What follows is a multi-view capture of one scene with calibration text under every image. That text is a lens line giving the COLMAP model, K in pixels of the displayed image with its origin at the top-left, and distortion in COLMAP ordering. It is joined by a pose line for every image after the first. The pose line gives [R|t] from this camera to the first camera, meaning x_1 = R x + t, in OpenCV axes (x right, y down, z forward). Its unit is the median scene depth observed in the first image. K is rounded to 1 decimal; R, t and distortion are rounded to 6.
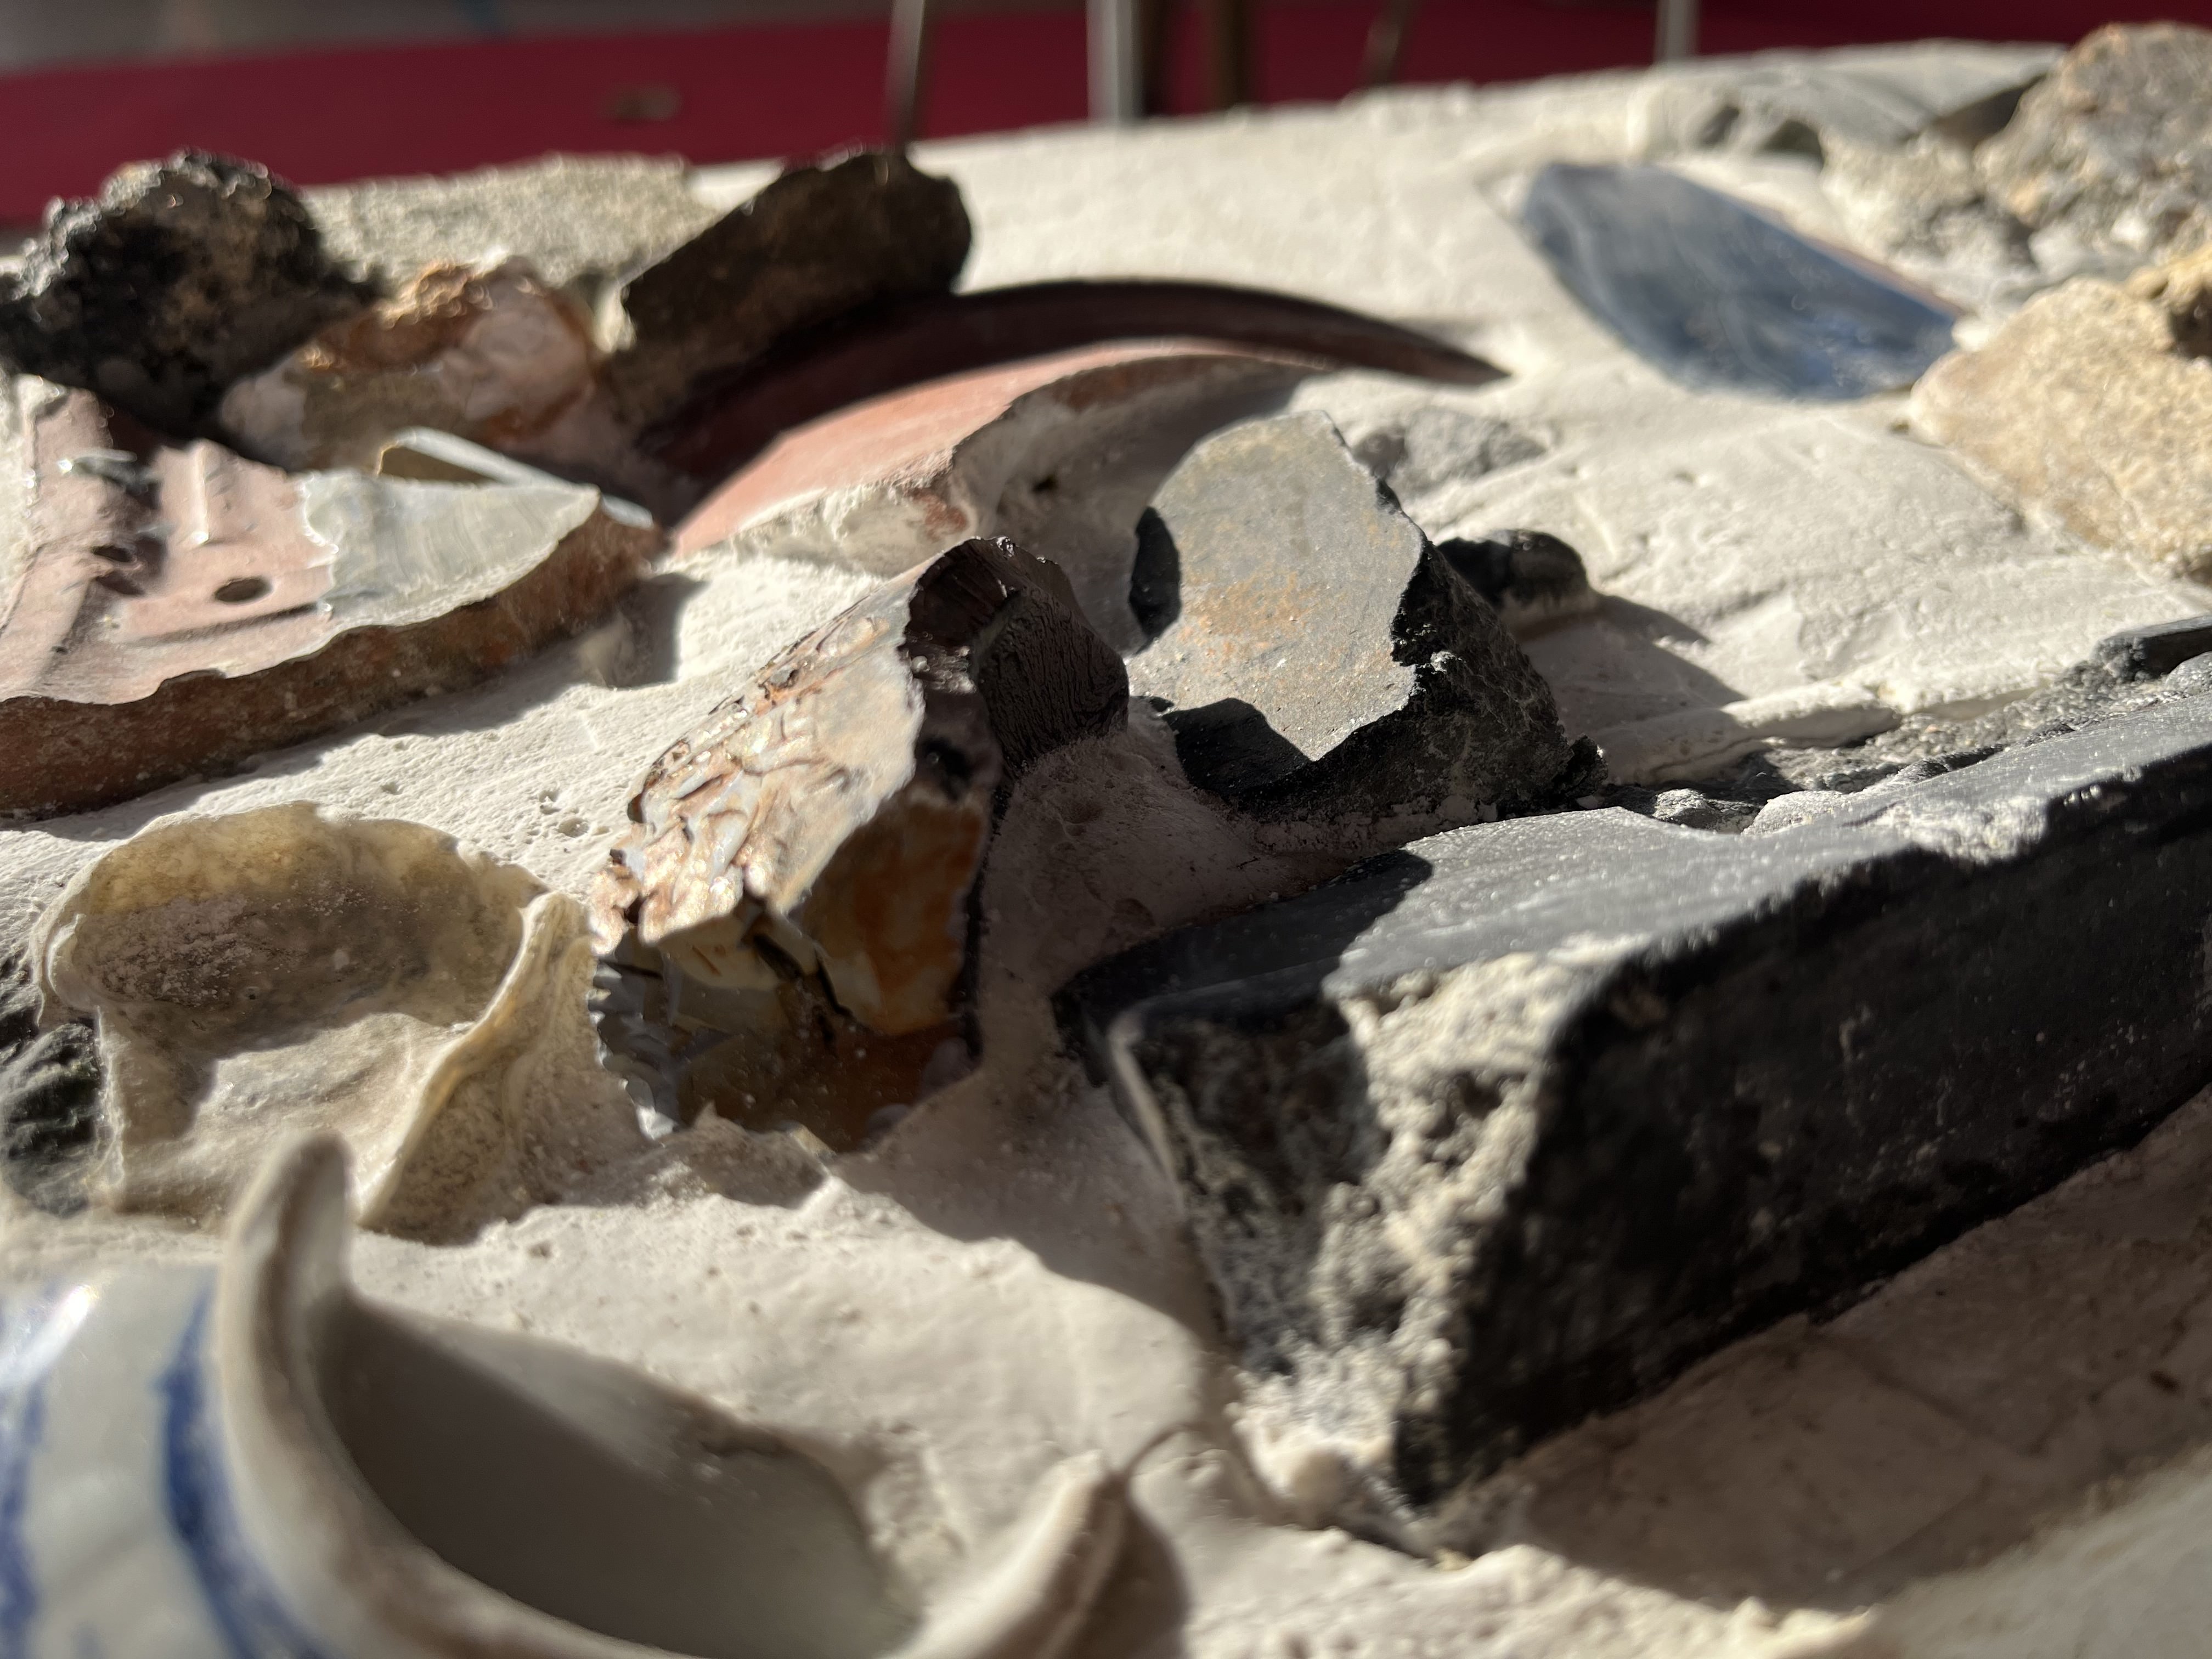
lens RADIAL K [[1696.9, 0, 1100.9], [0, 1696.9, 839.7], [0, 0, 1]] dist [-0.003939, -0.054874]
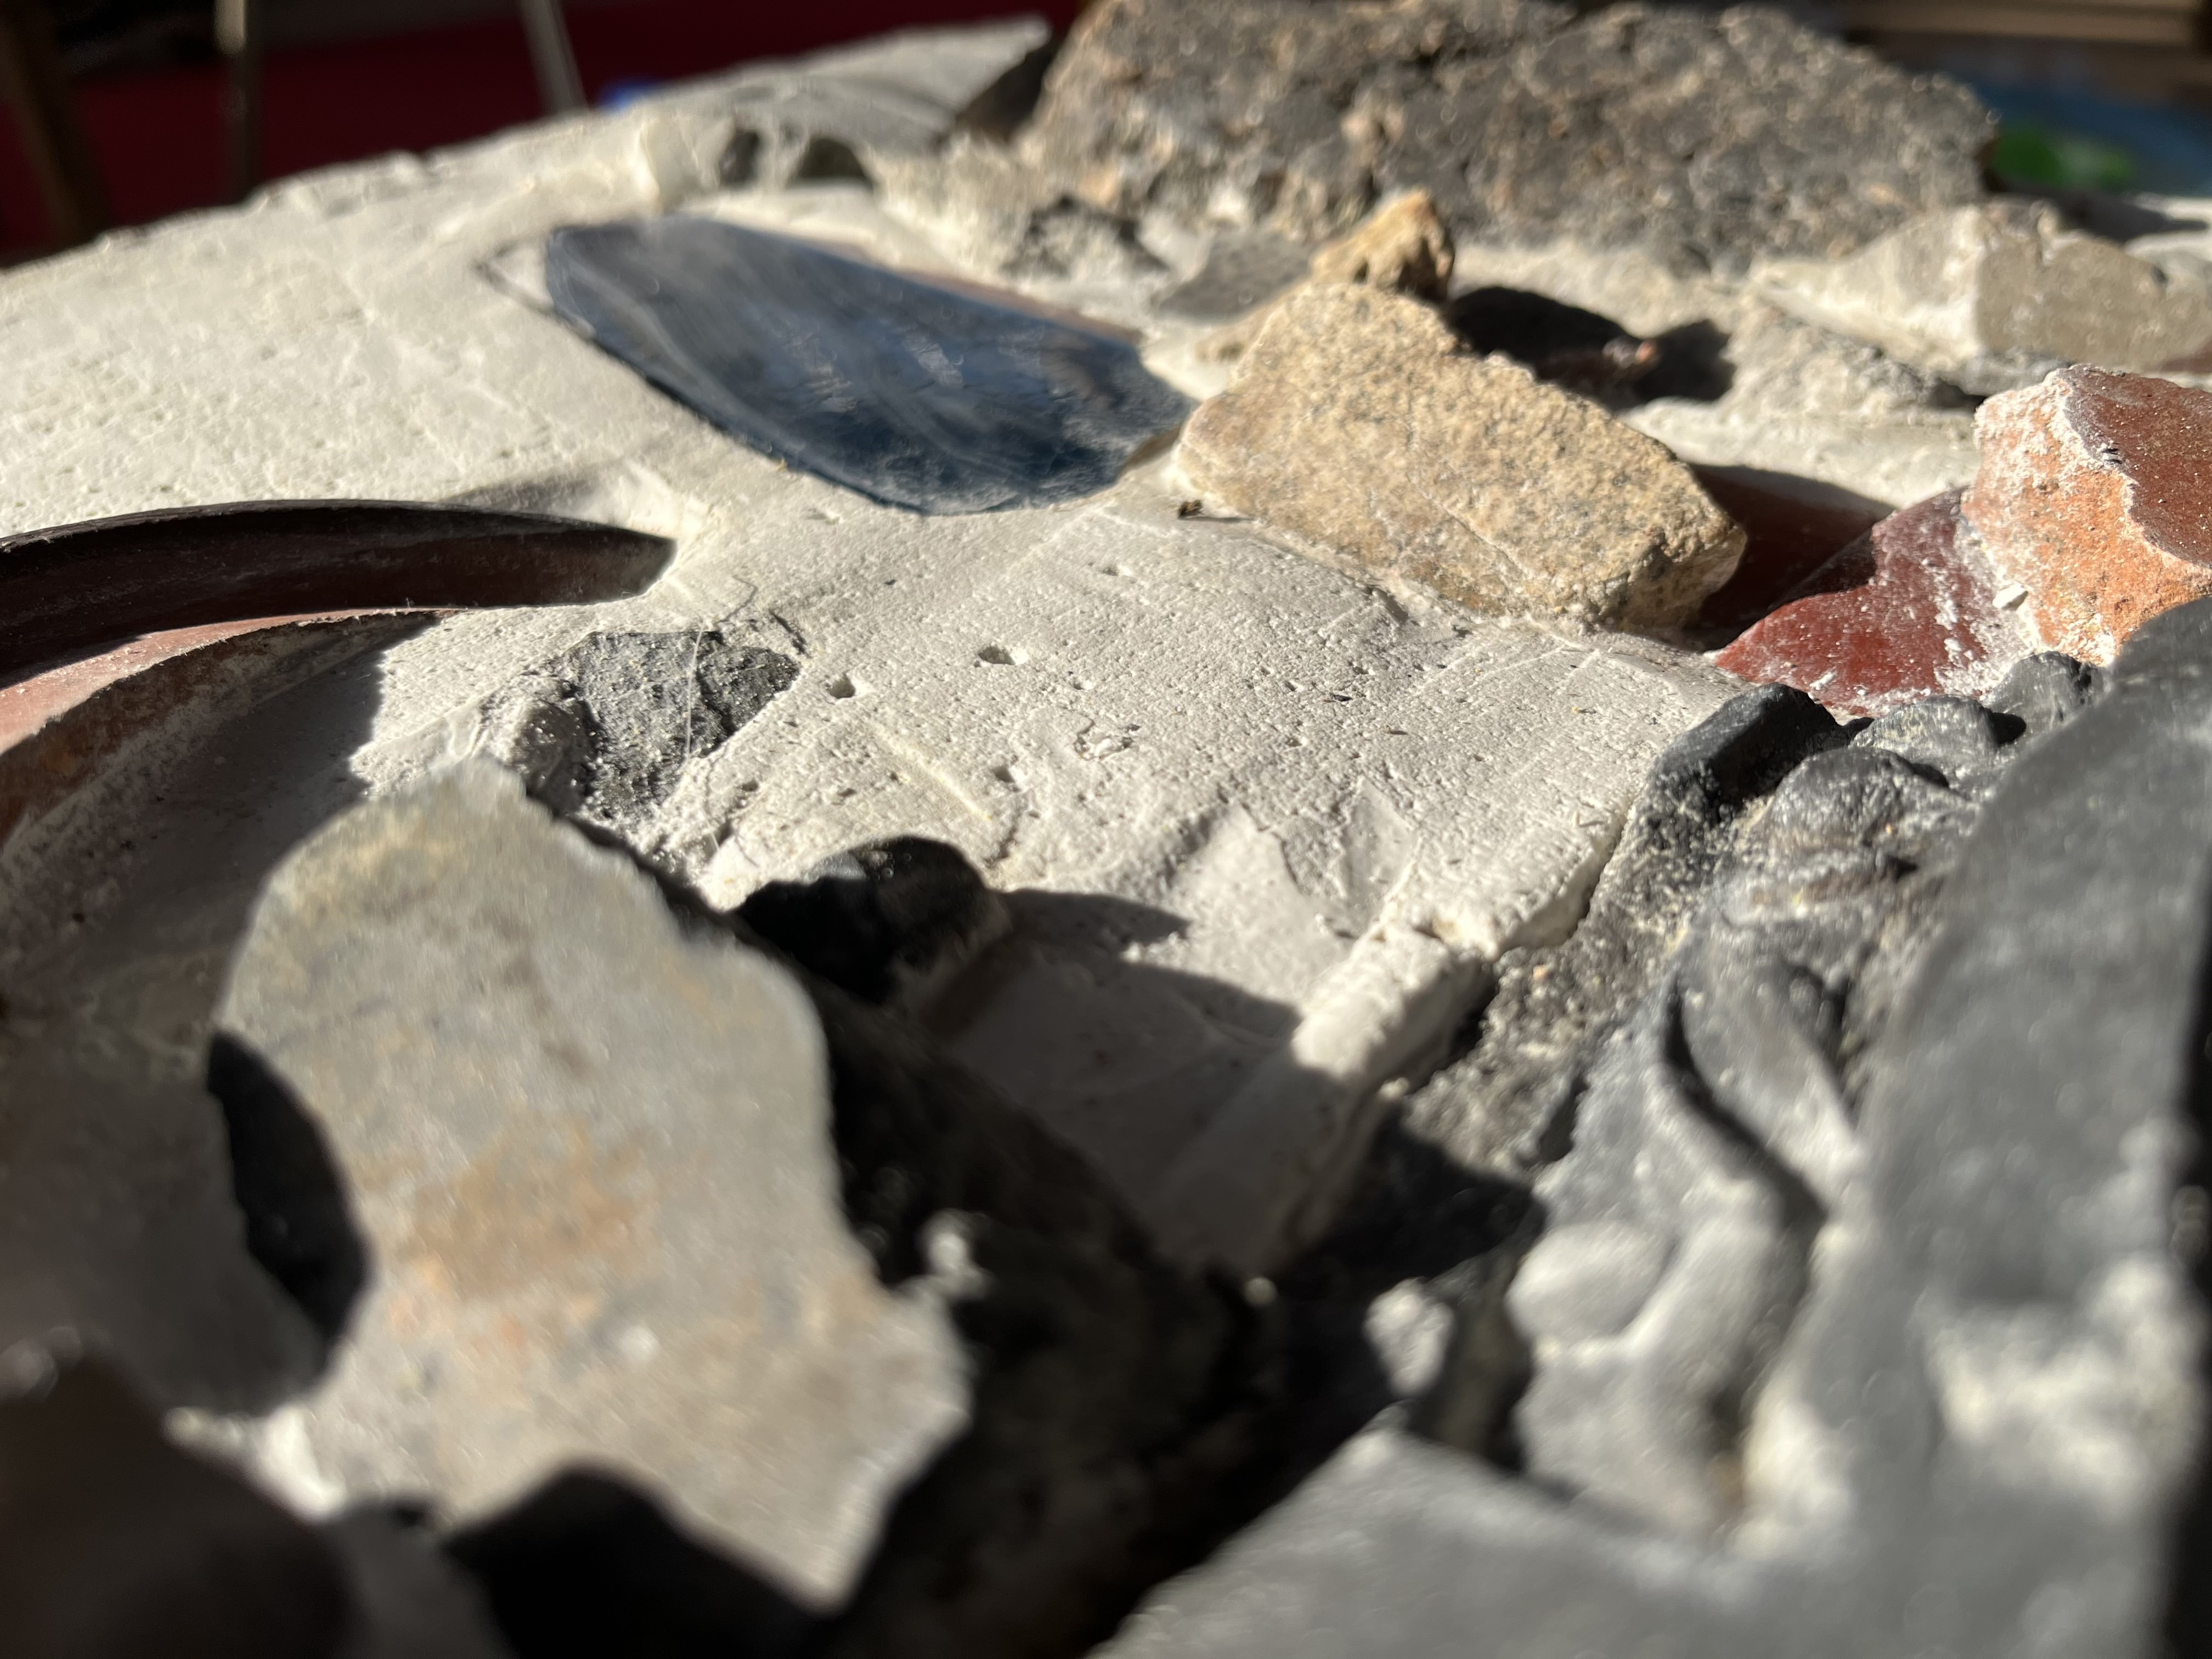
lens RADIAL K [[1696.9, 0, 1096.0], [0, 1696.9, 841.4], [0, 0, 1]] dist [-0.003939, -0.054874]
pose [[0.823057, -0.313039, 0.473903, 0.021232], [0.320245, 0.944894, 0.067966, -0.184473], [-0.469064, 0.095825, 0.877950, 0.384289]]
